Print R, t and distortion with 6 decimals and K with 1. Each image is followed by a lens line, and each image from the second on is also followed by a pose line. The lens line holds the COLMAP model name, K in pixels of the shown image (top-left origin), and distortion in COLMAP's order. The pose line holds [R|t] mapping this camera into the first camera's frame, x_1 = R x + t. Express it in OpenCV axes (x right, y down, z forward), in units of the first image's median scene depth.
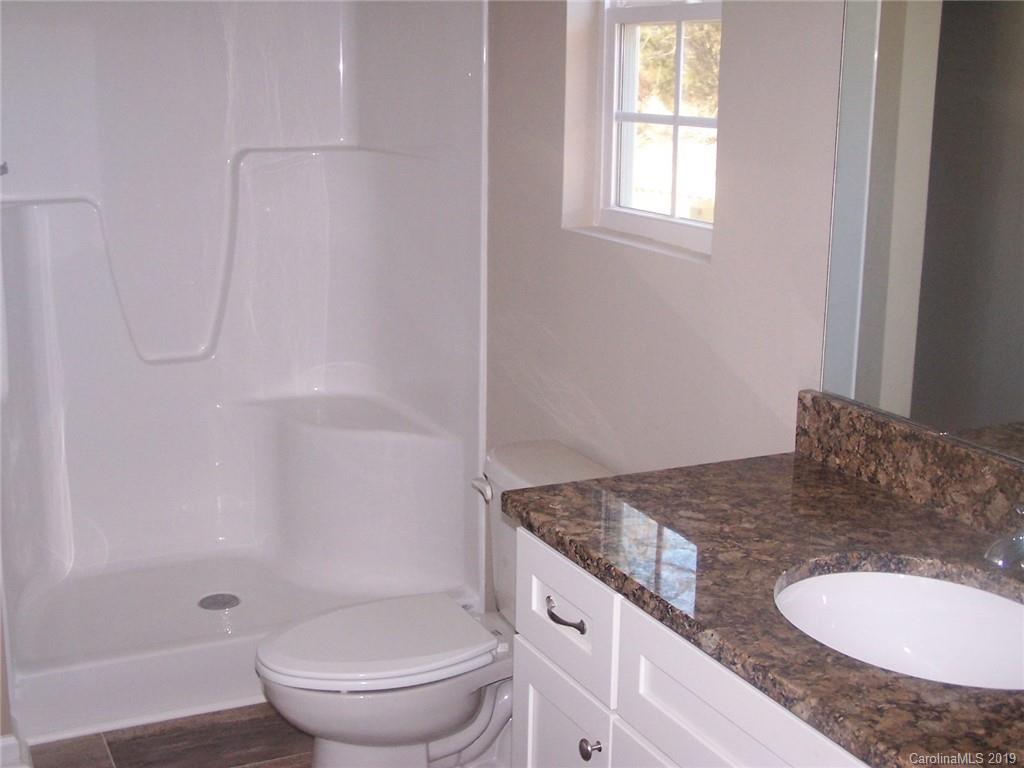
lens RADIAL K [[1428.4, 0, 502.6], [0, 1428.4, 385.8], [0, 0, 1]] dist [-0.030092, 0.000000]
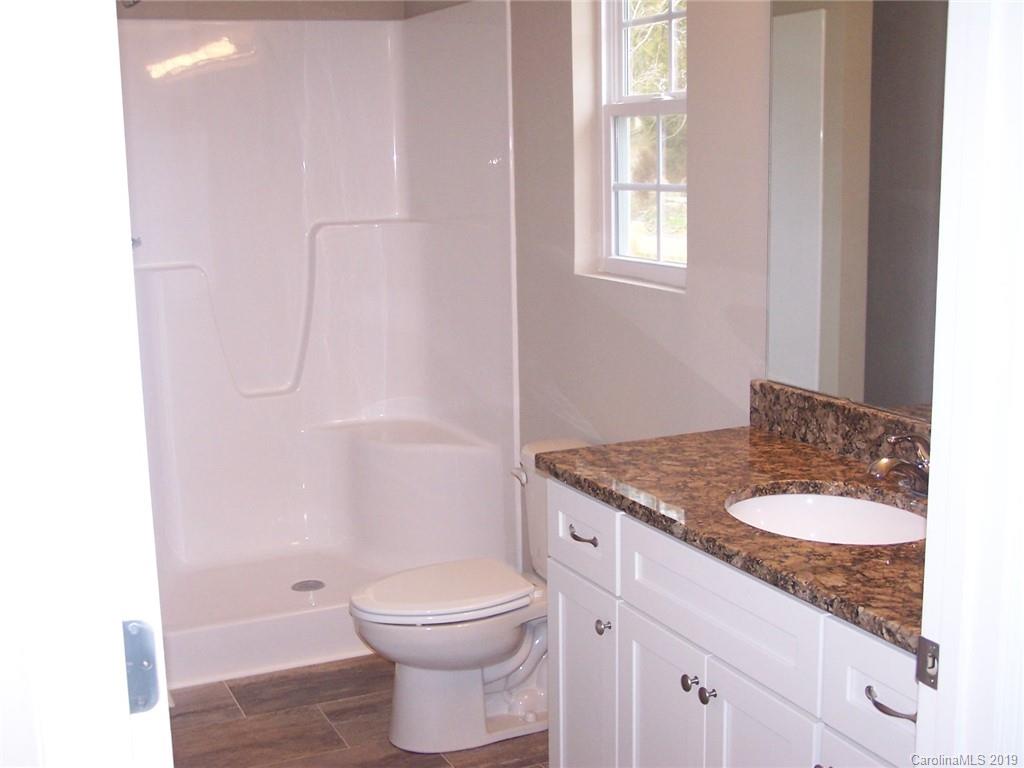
lens RADIAL K [[1393.8, 0, 519.2], [0, 1393.8, 382.5], [0, 0, 1]] dist [-0.052673, 0.000000]
pose [[0.999575, -0.028777, -0.004647, -0.007469], [0.028465, 0.997961, -0.057121, 0.080435], [0.006282, 0.056965, 0.998356, -0.349485]]
